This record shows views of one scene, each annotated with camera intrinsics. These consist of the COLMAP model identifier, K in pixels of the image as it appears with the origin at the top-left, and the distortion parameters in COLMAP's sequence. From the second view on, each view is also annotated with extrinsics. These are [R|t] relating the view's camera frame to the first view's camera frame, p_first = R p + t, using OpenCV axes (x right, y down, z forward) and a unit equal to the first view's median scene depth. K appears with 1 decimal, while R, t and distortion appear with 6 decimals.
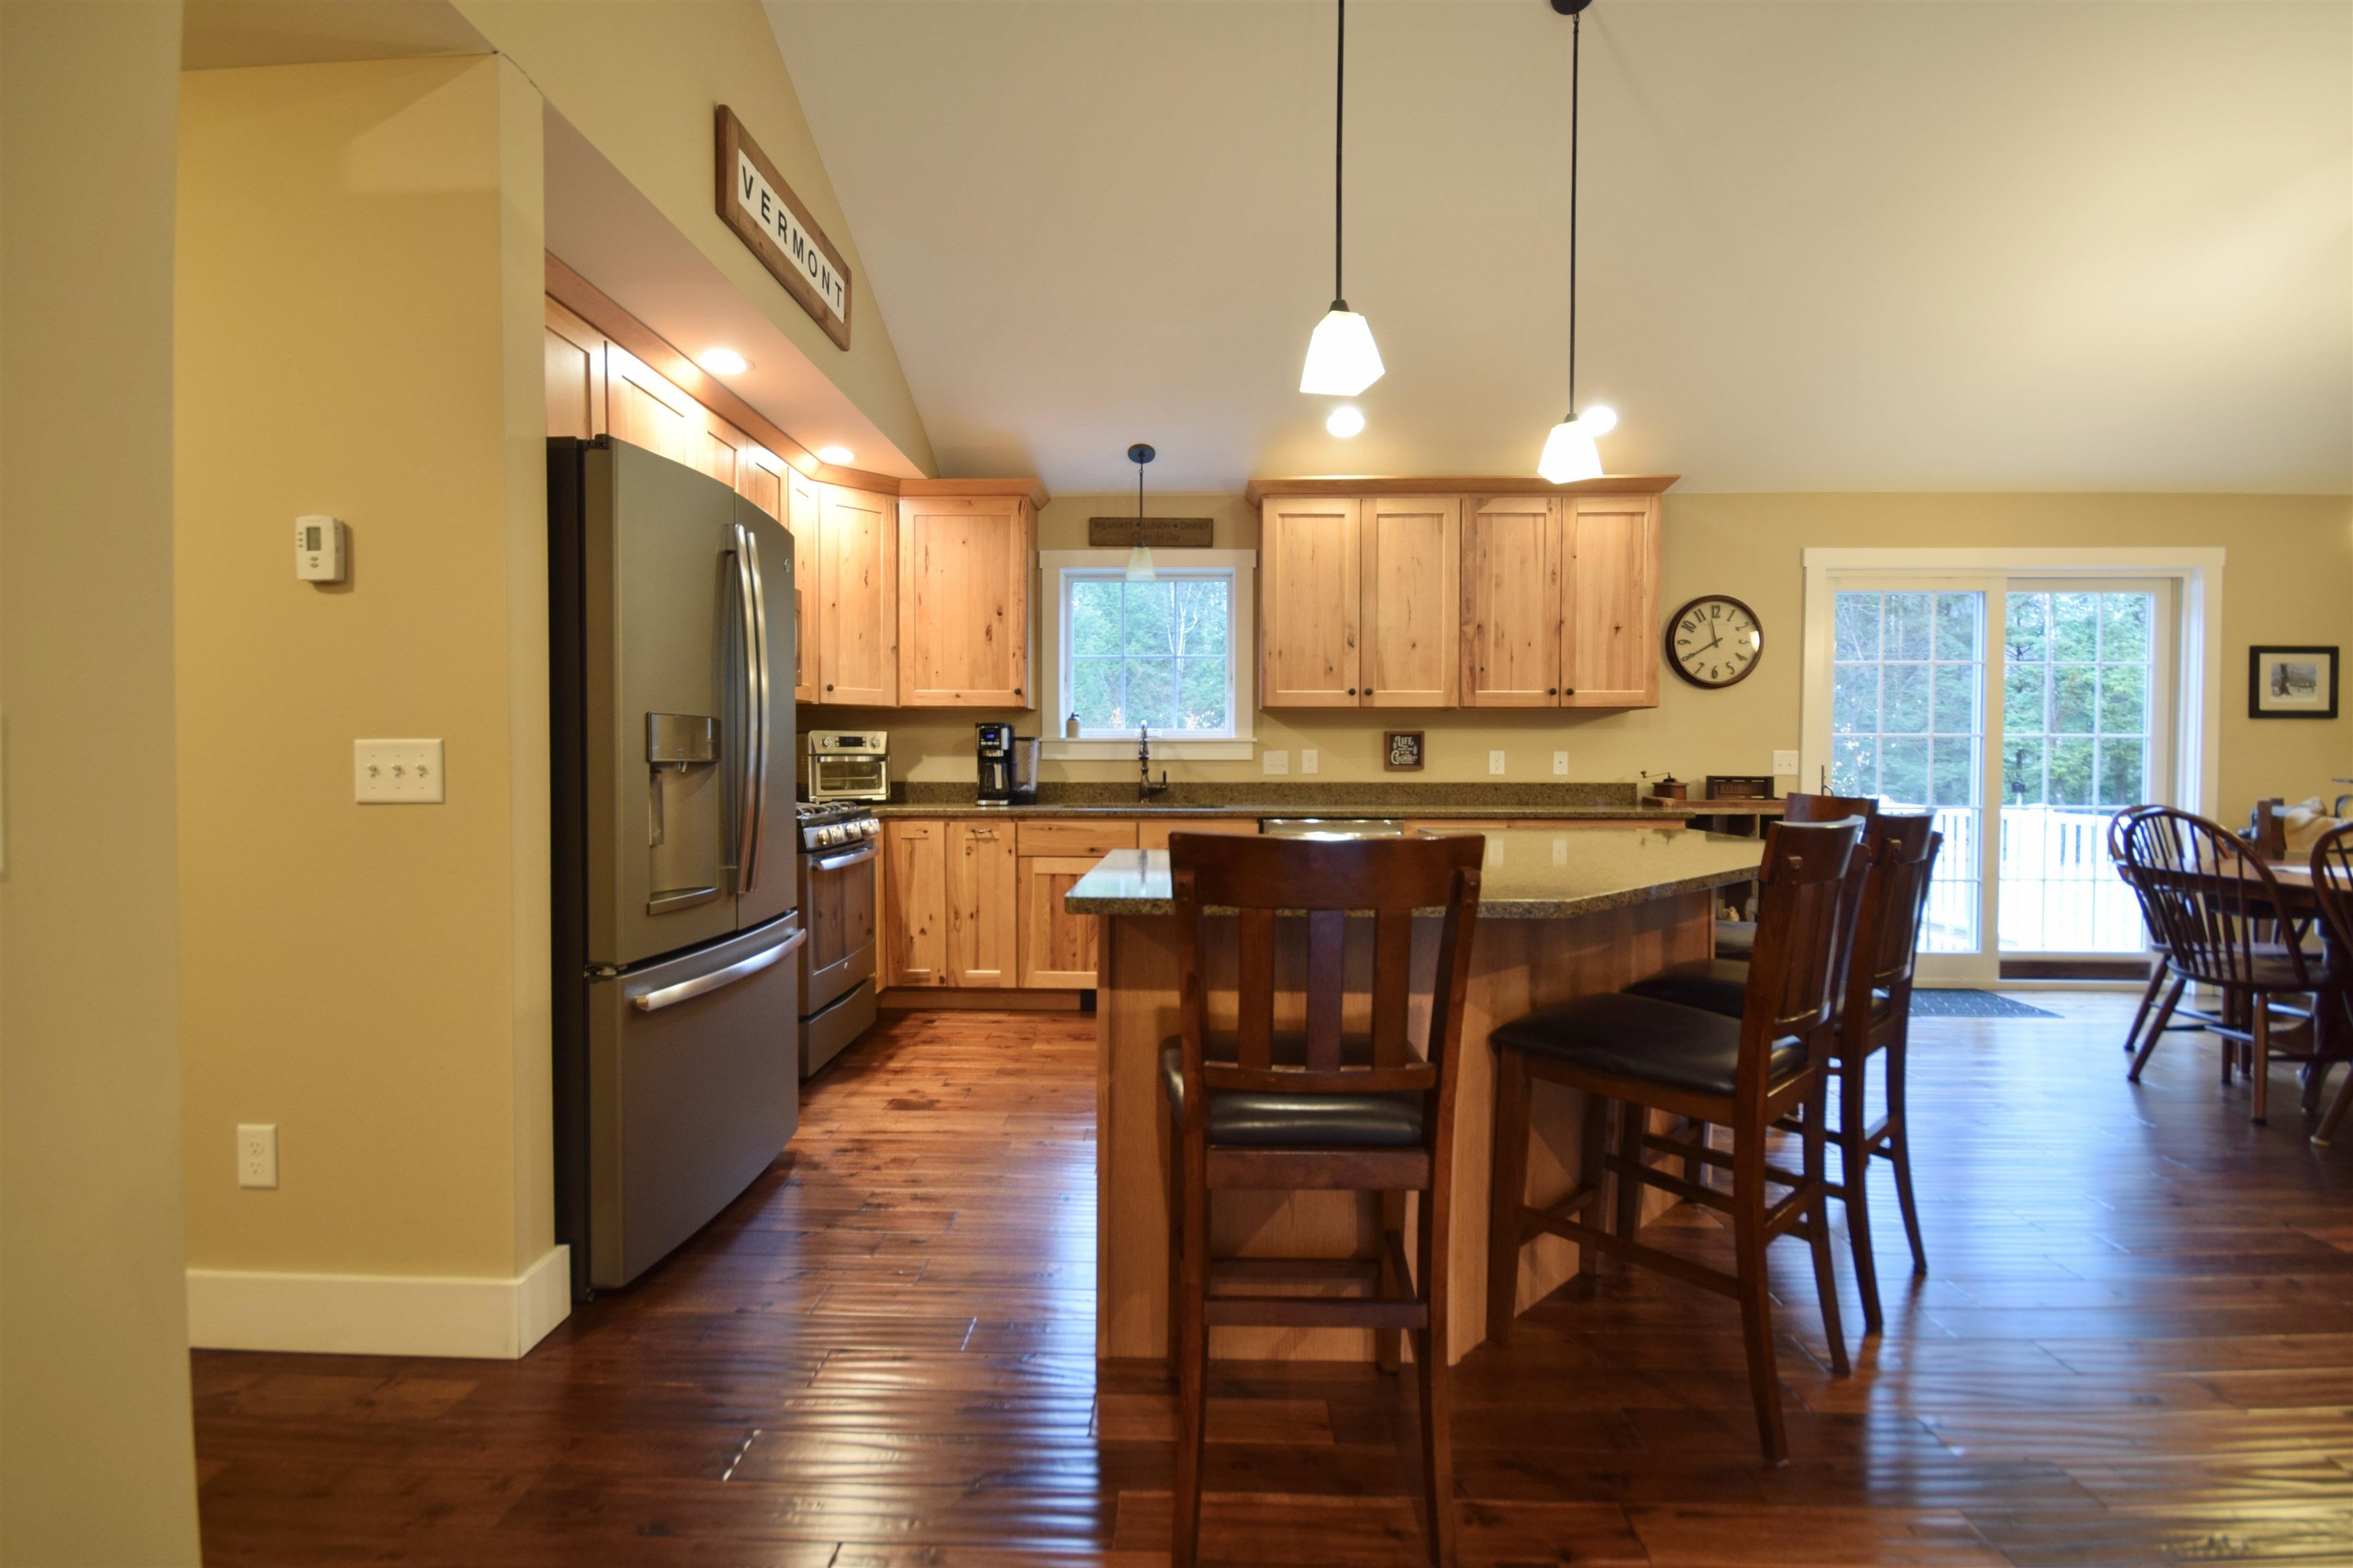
lens RADIAL K [[1047.3, 0, 1176.5], [0, 1047.3, 784.0], [0, 0, 1]] dist [-0.004449, 0.000053]
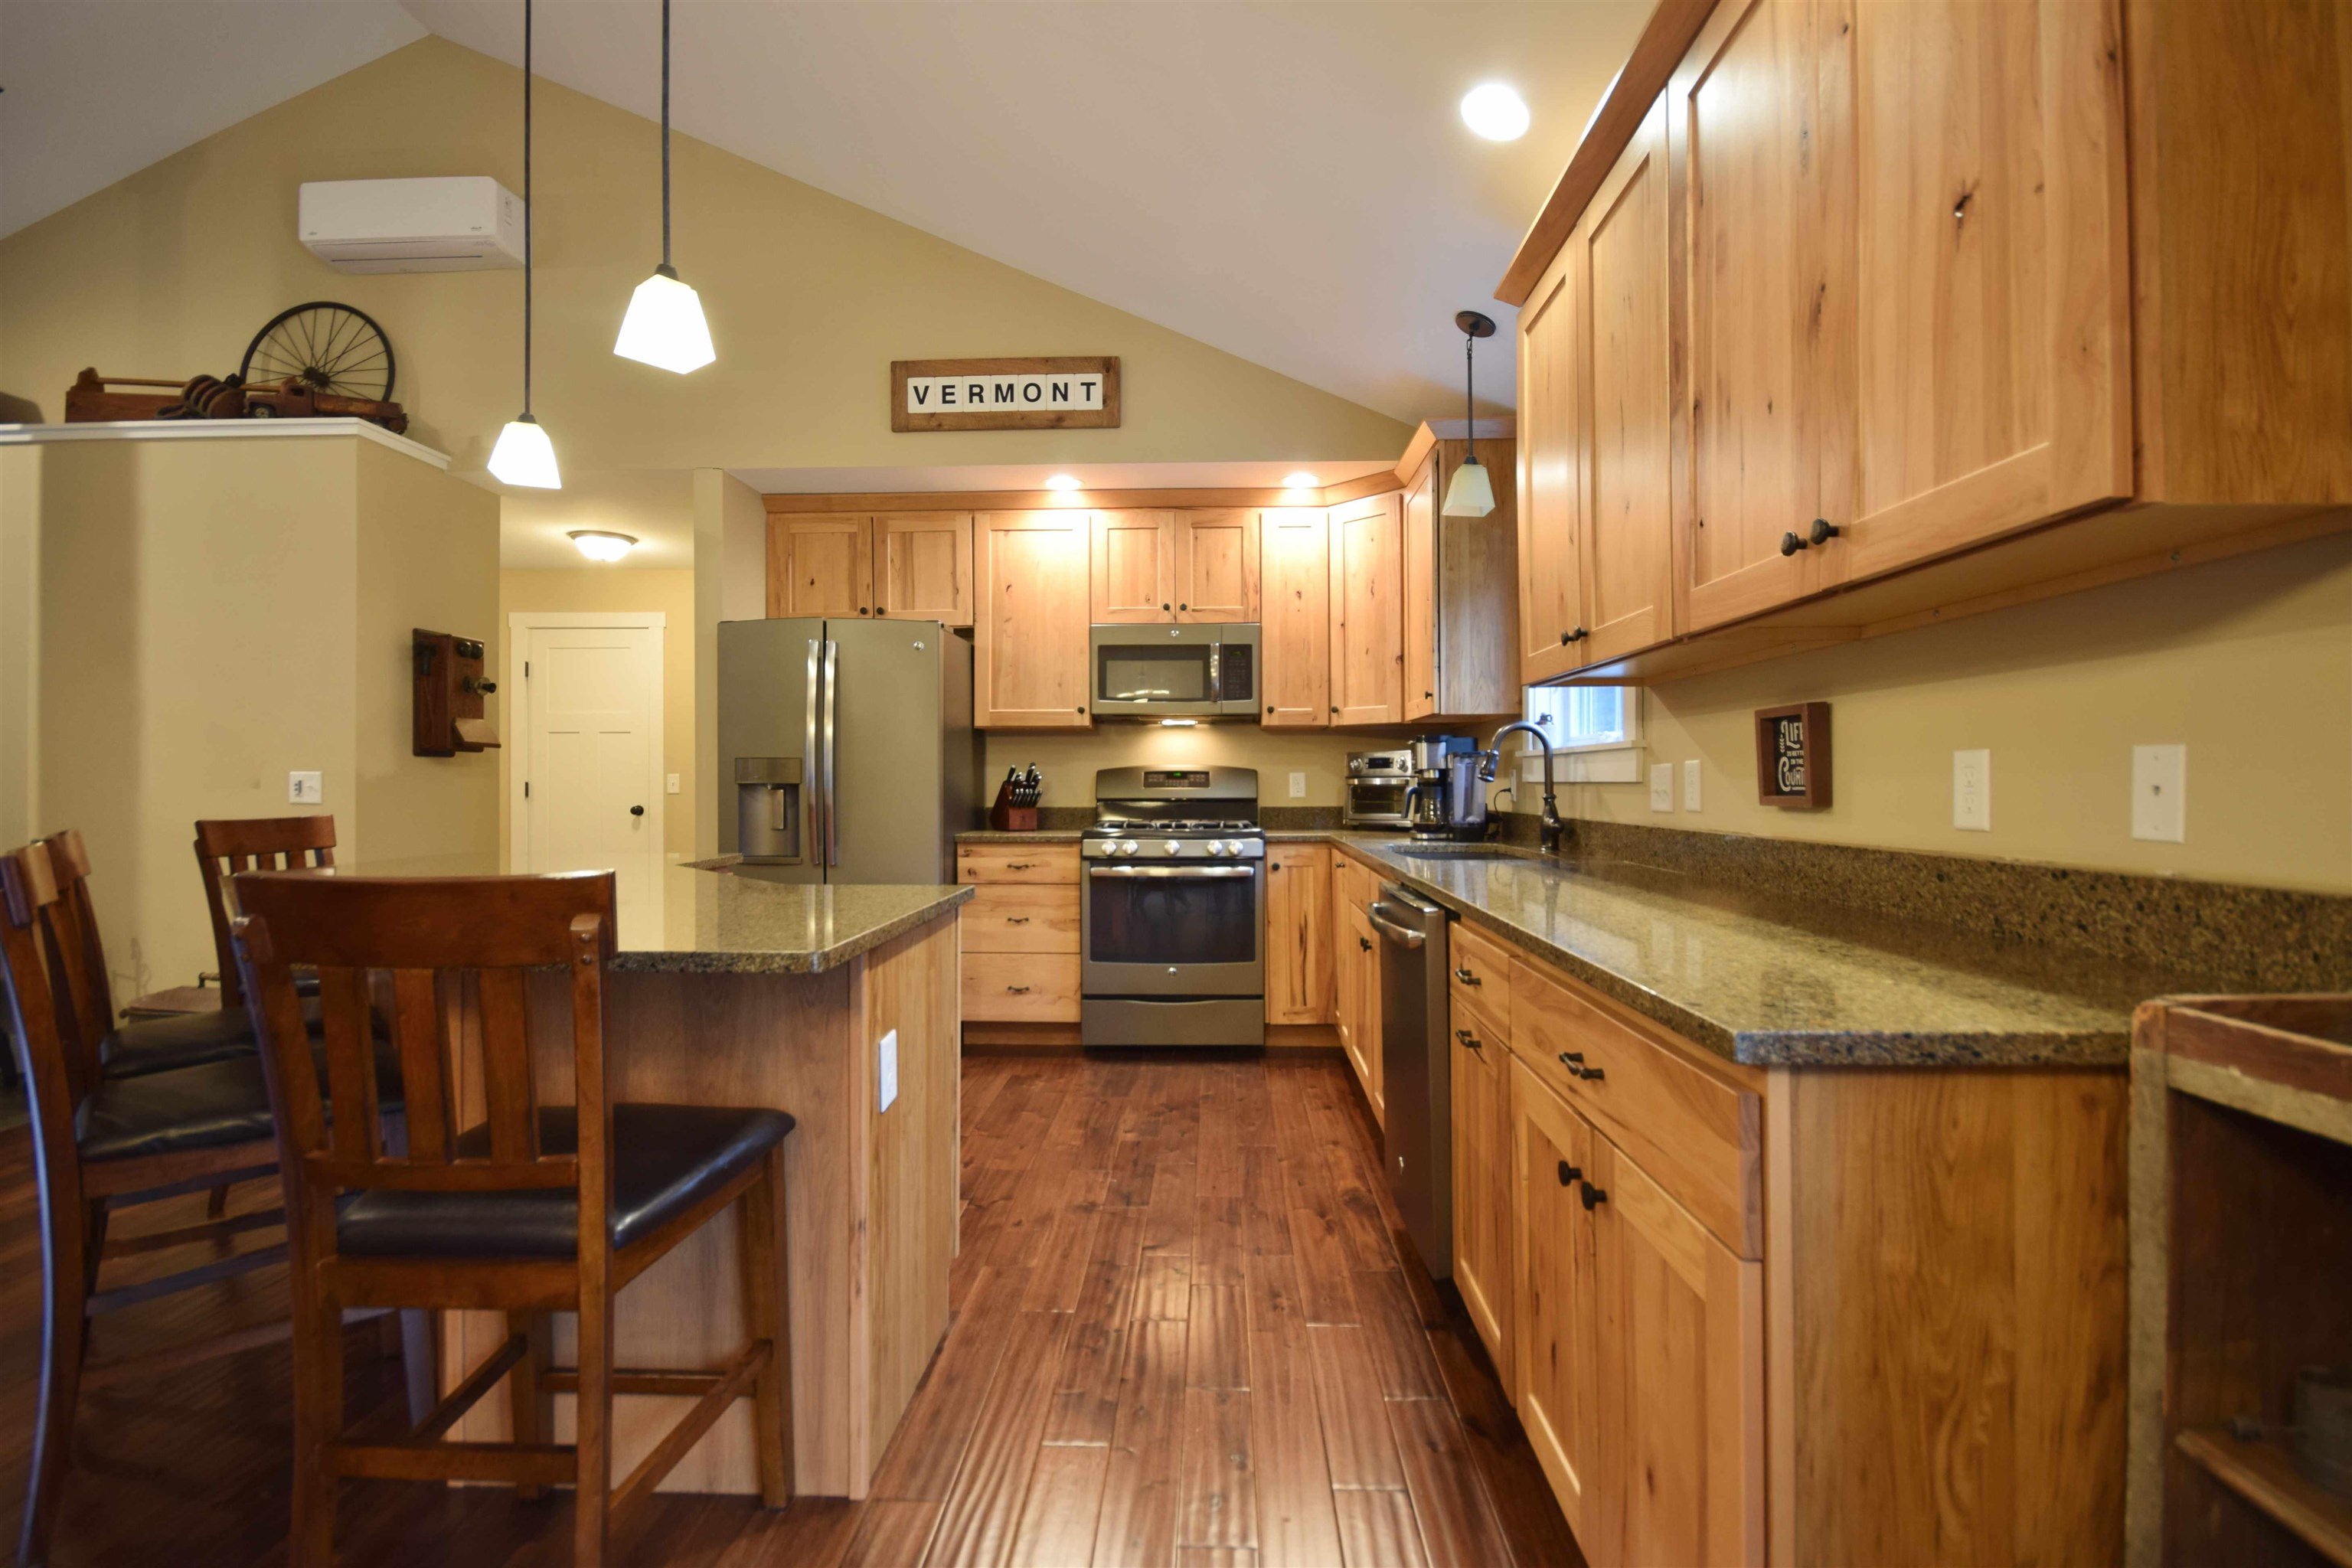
lens RADIAL K [[1065.7, 0, 1170.3], [0, 1065.7, 779.5], [0, 0, 1]] dist [0.001597, 0.000536]
pose [[-0.012632, -0.003692, -0.999913, 0.651251], [-0.022227, 0.999747, -0.003410, -0.018038], [0.999673, 0.022182, -0.012711, 0.821998]]
